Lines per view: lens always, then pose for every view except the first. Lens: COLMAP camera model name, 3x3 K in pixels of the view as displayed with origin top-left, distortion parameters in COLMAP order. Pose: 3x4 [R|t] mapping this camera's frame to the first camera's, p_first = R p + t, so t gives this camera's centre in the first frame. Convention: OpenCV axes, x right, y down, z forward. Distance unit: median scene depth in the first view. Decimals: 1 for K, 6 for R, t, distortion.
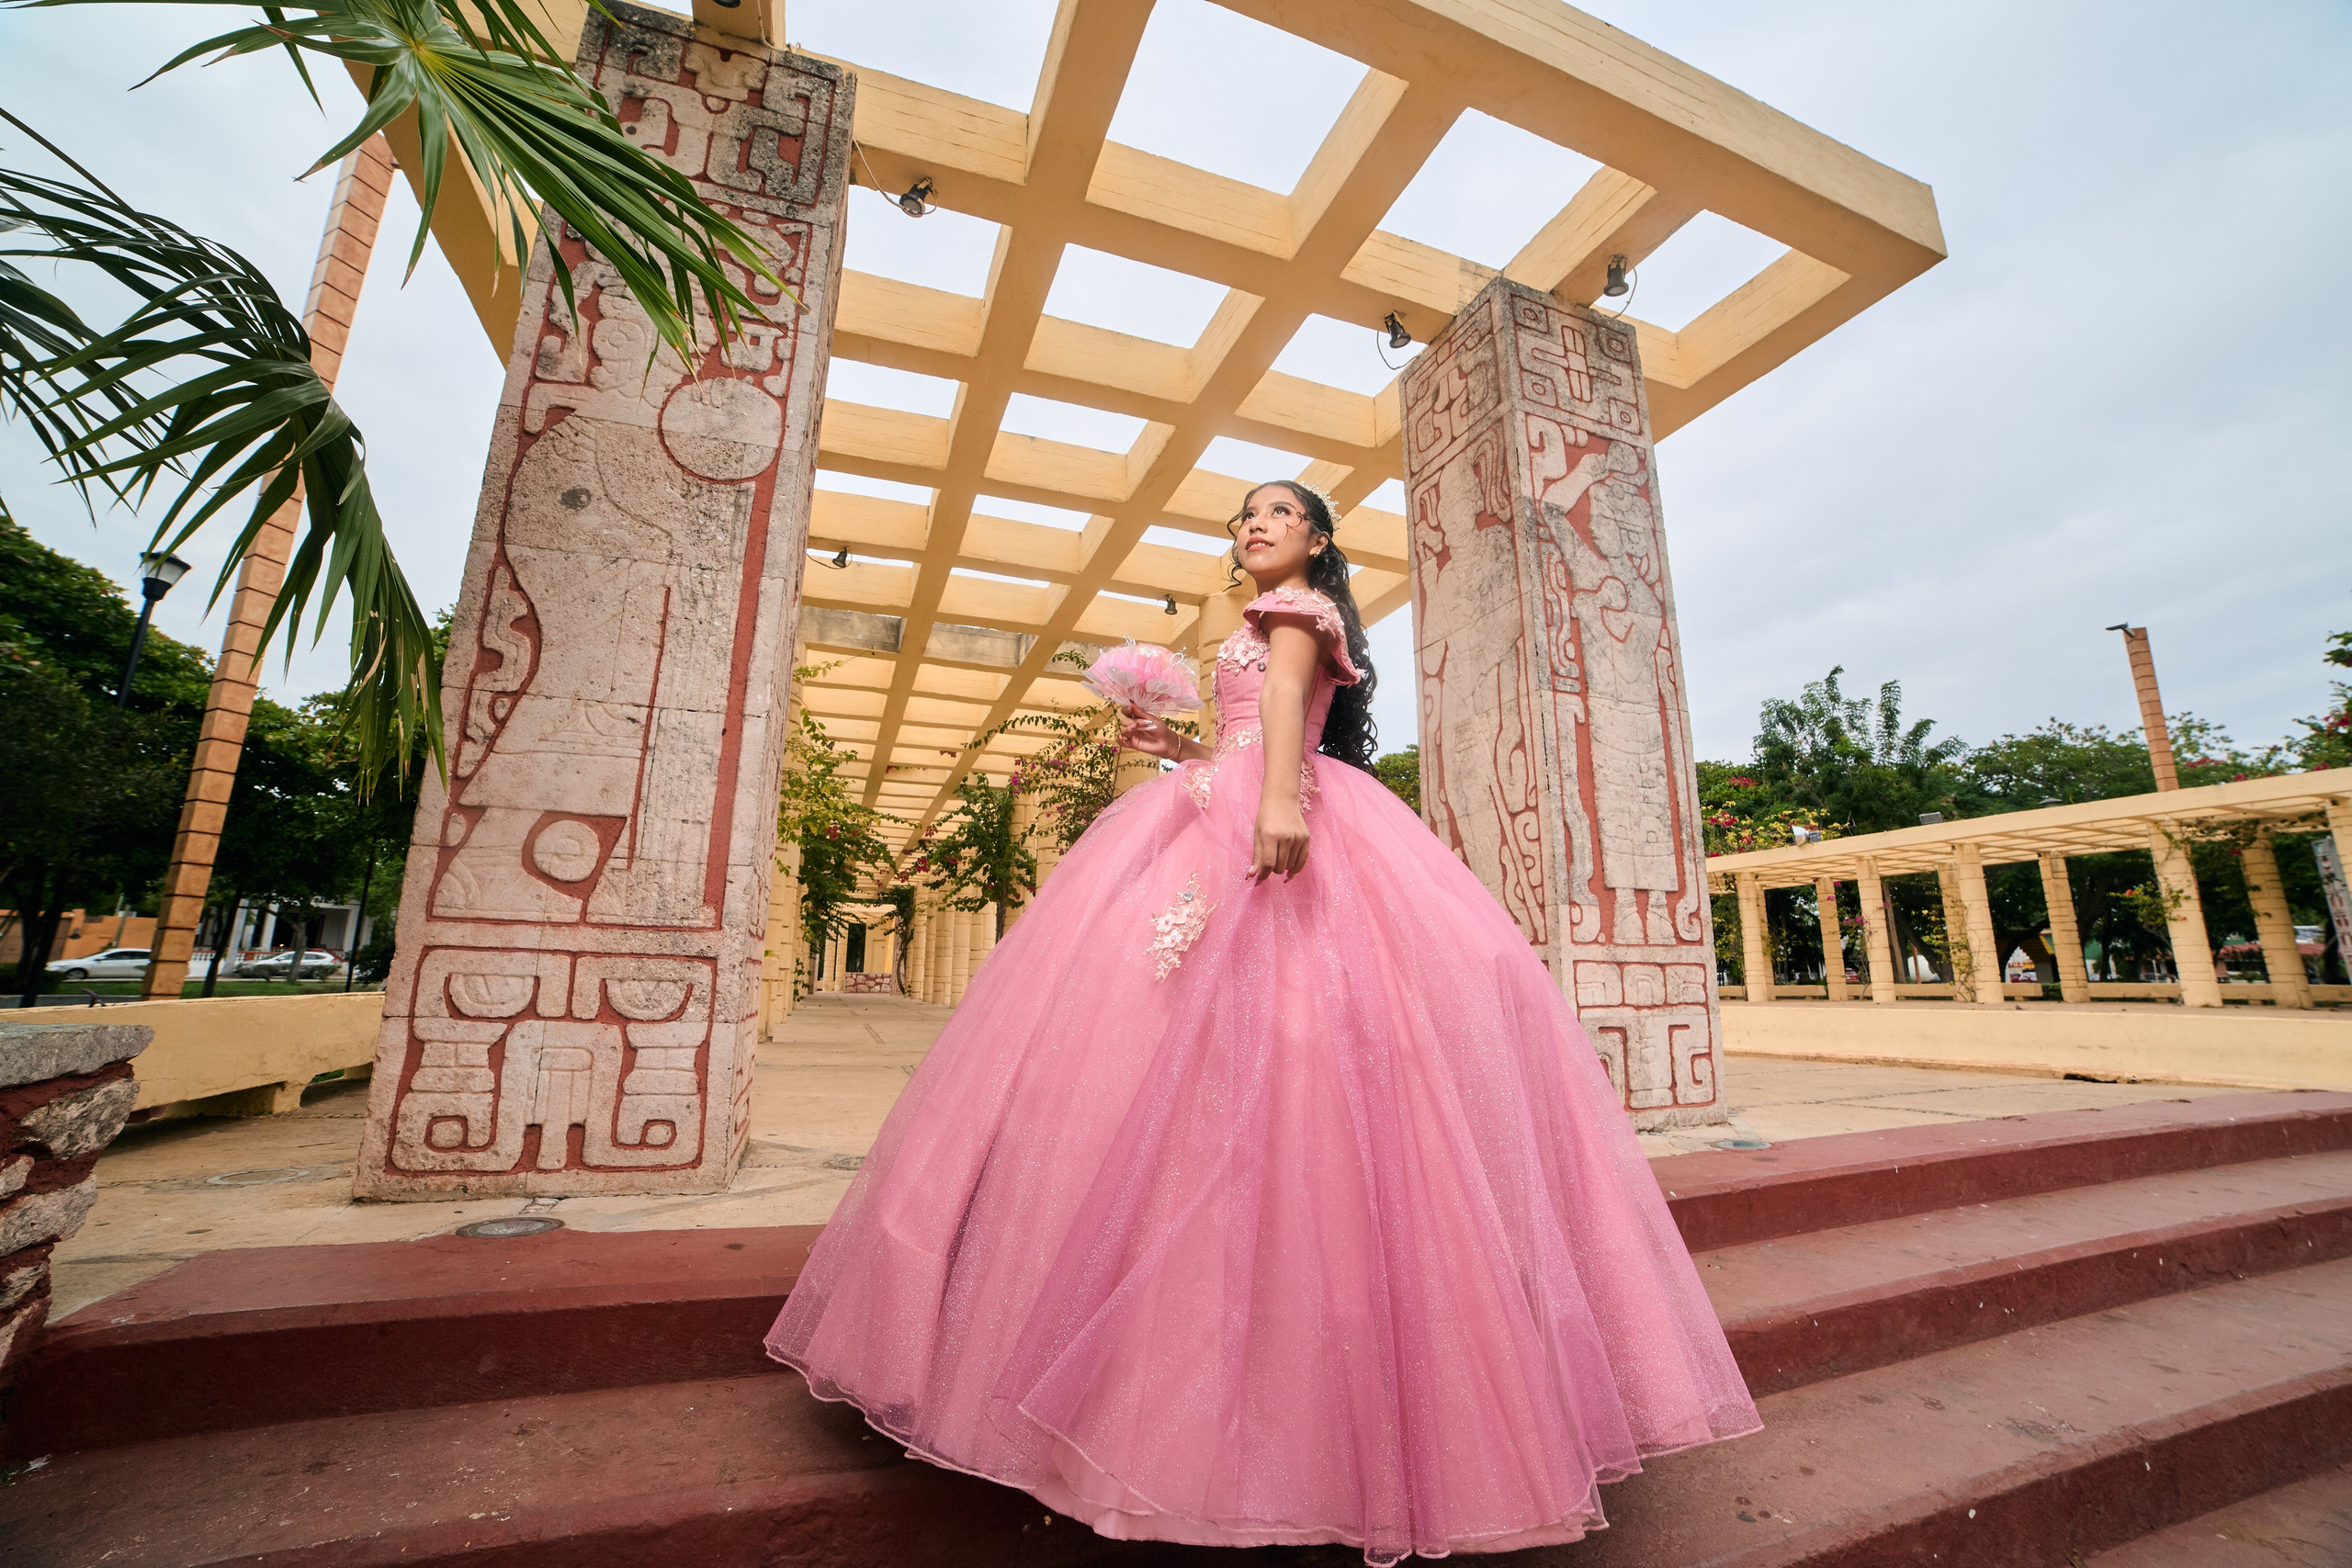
lens RADIAL K [[965.2, 0, 1172.4], [0, 965.2, 771.1], [0, 0, 1]] dist [-0.098115, 0.036604]
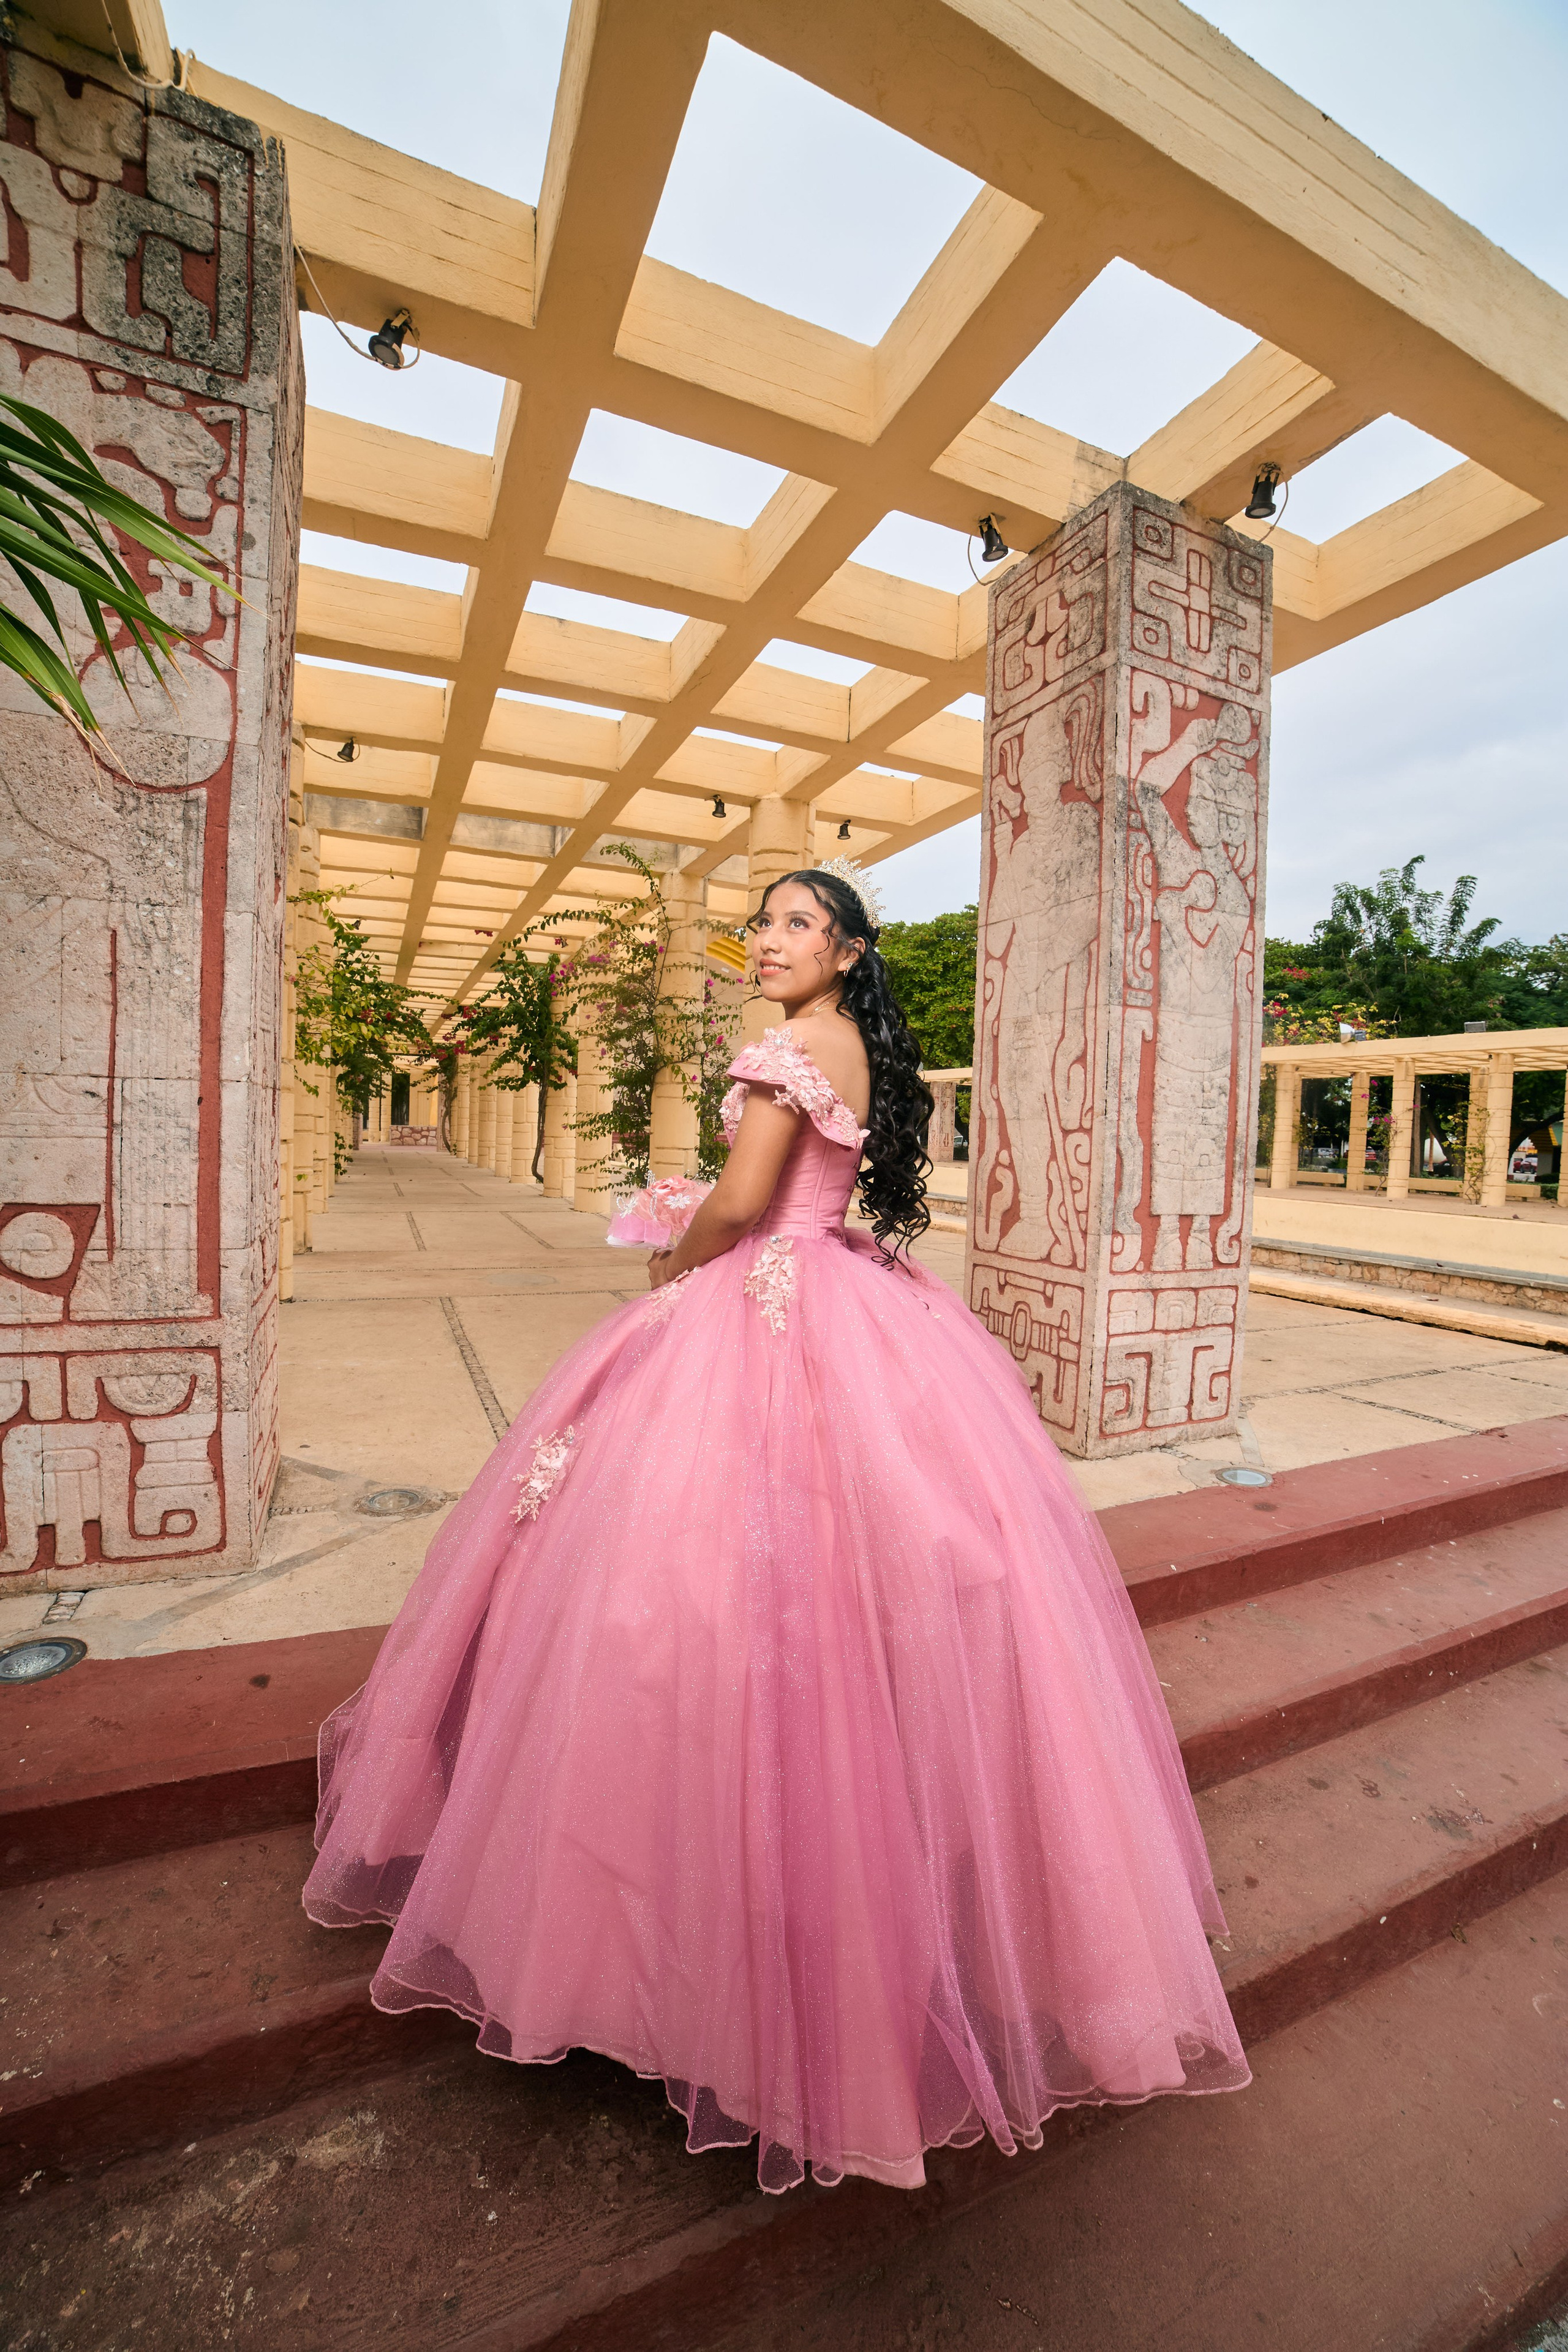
lens RADIAL K [[964.7, 0, 766.6], [0, 964.7, 1184.1], [0, 0, 1]] dist [-0.094562, 0.033797]
pose [[0.998495, 0.020439, 0.050897, 0.010118], [-0.033481, 0.962152, 0.270449, -0.155266], [-0.043443, -0.271746, 0.961388, 0.077557]]
